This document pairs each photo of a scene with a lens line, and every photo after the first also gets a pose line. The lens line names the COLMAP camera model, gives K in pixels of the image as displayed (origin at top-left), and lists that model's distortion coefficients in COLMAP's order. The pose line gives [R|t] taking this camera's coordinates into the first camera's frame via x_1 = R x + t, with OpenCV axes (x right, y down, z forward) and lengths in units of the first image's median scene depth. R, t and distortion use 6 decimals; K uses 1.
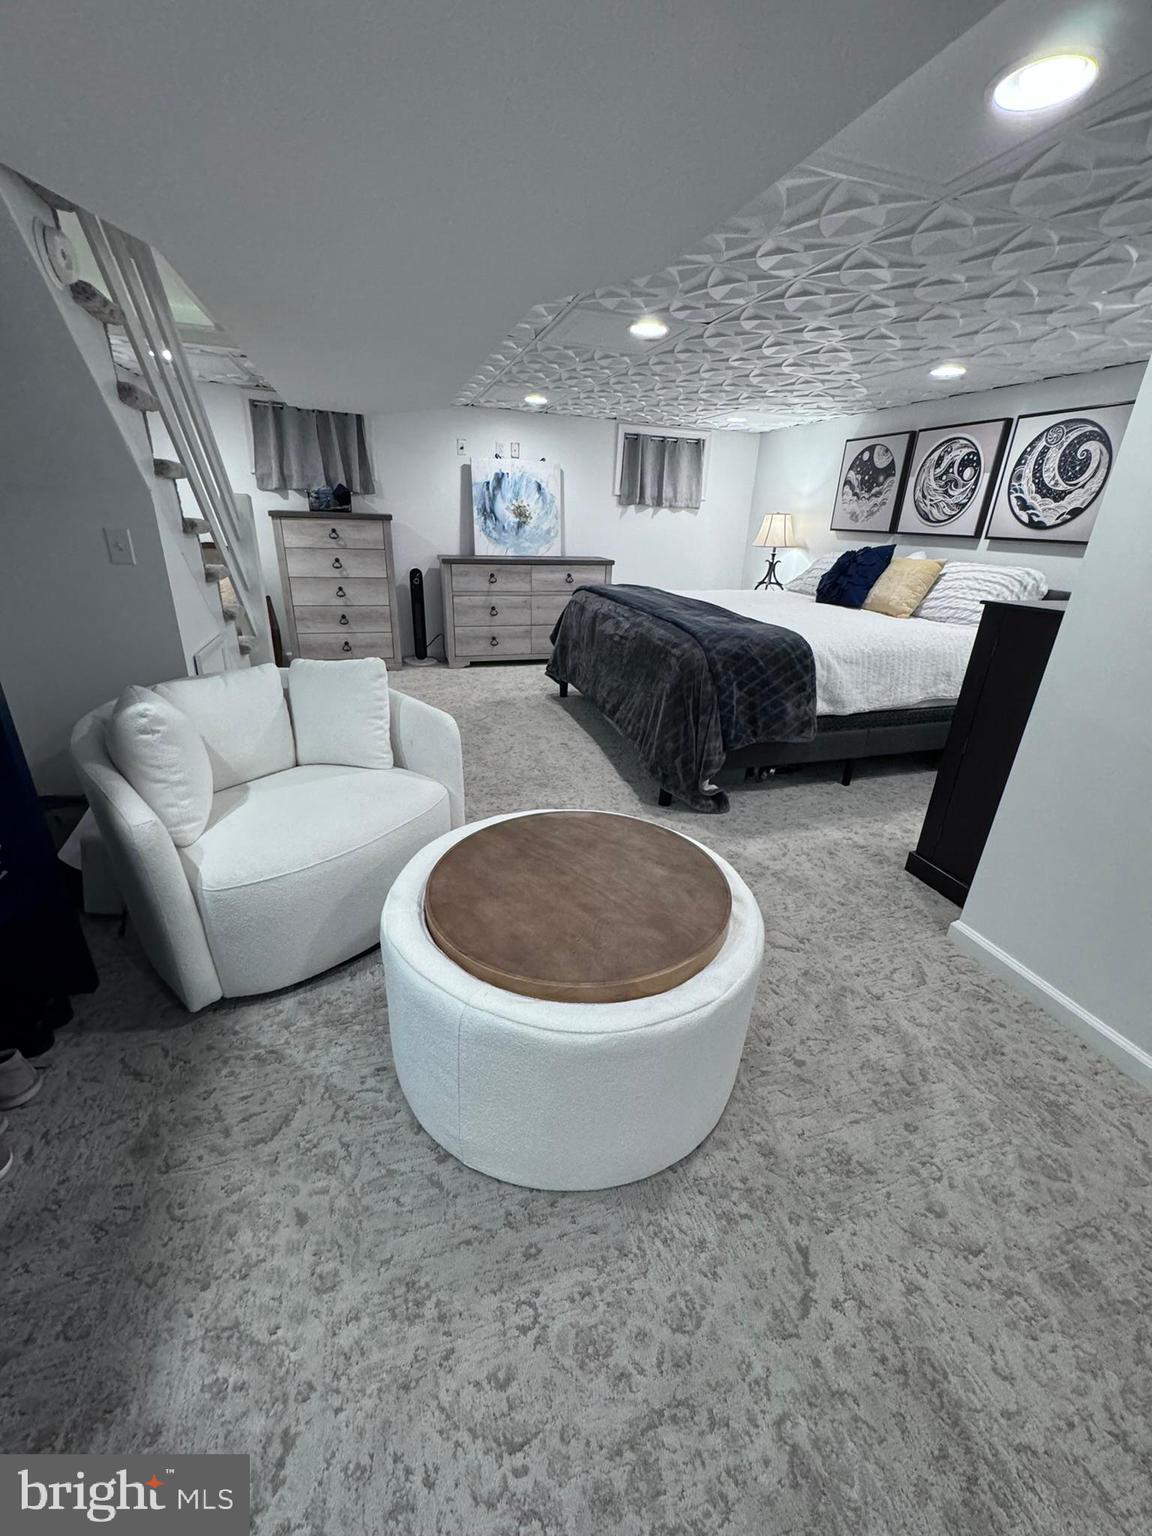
lens RADIAL K [[610.9, 0, 582.5], [0, 610.9, 772.0], [0, 0, 1]] dist [-0.002854, 0.000693]
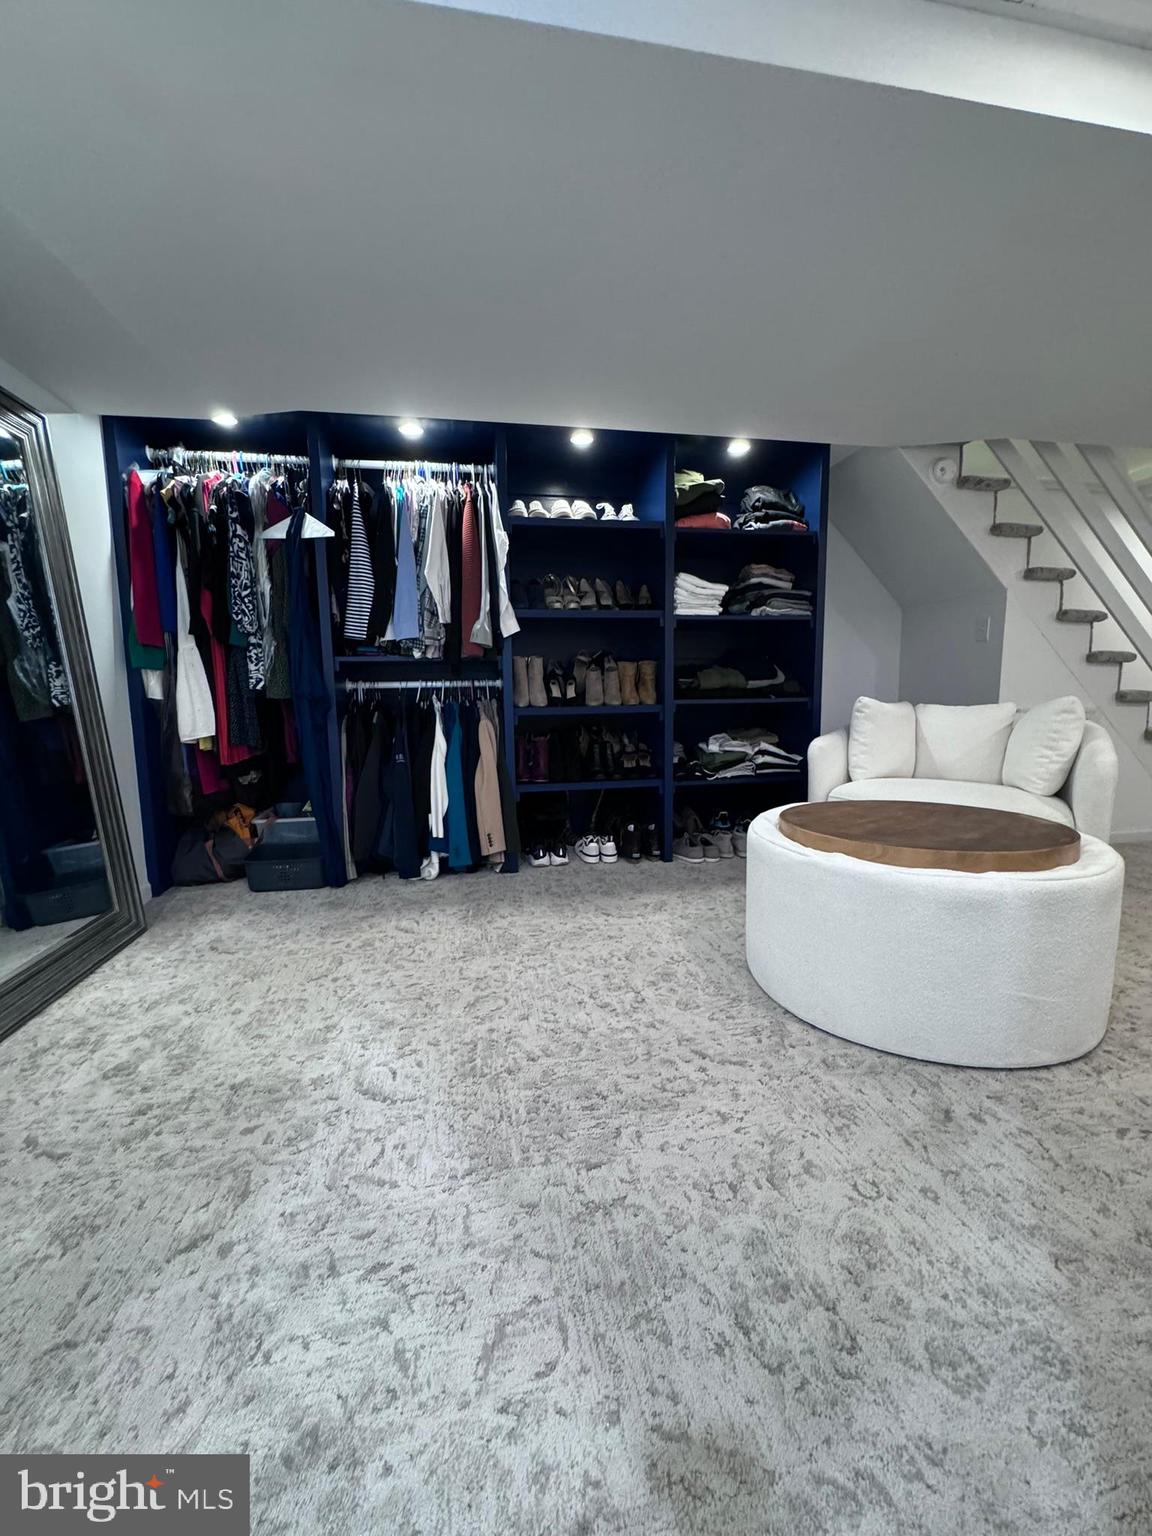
lens RADIAL K [[610.9, 0, 576.2], [0, 610.9, 770.0], [0, 0, 1]] dist [-0.002854, 0.000693]
pose [[-0.117162, 0.092557, -0.988790, 0.372442], [-0.379107, 0.916080, 0.130671, 0.055178], [0.917906, 0.390167, -0.072240, 0.138573]]
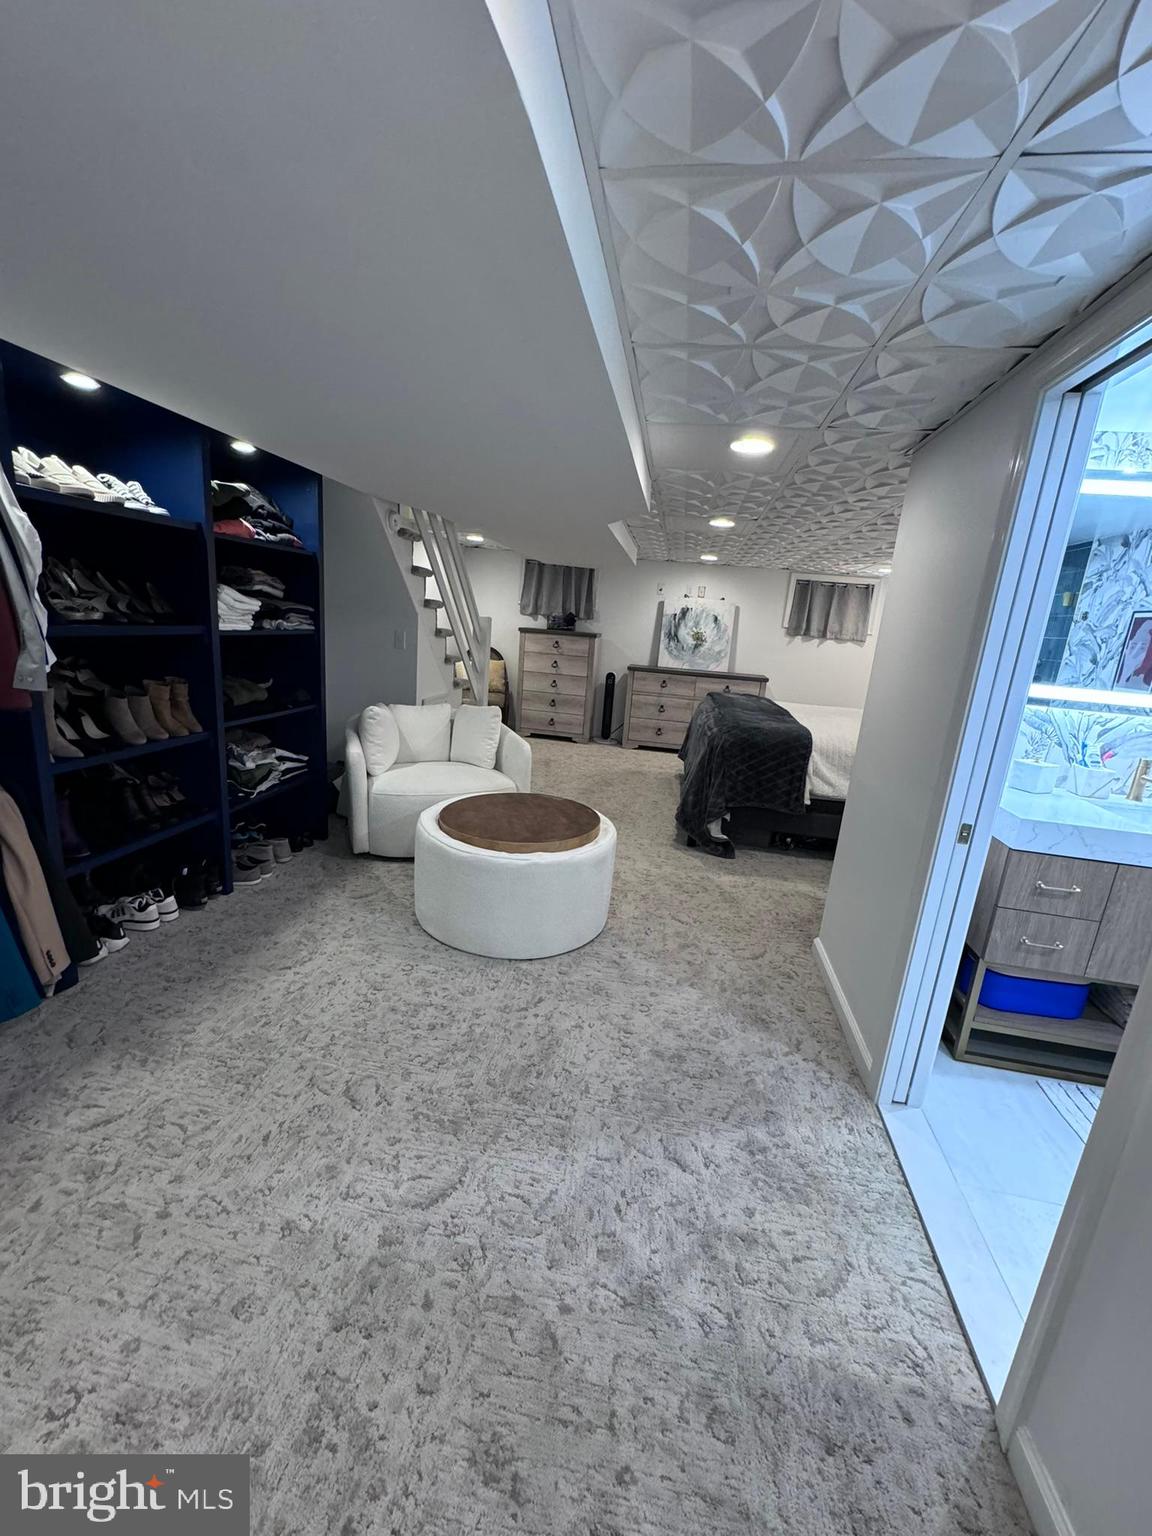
lens RADIAL K [[610.9, 0, 580.2], [0, 610.9, 769.8], [0, 0, 1]] dist [-0.002854, 0.000693]
pose [[0.894392, 0.138421, -0.425326, 0.288076], [-0.215700, 0.966511, -0.139034, 0.080990], [0.391837, 0.216094, 0.894297, -0.196705]]
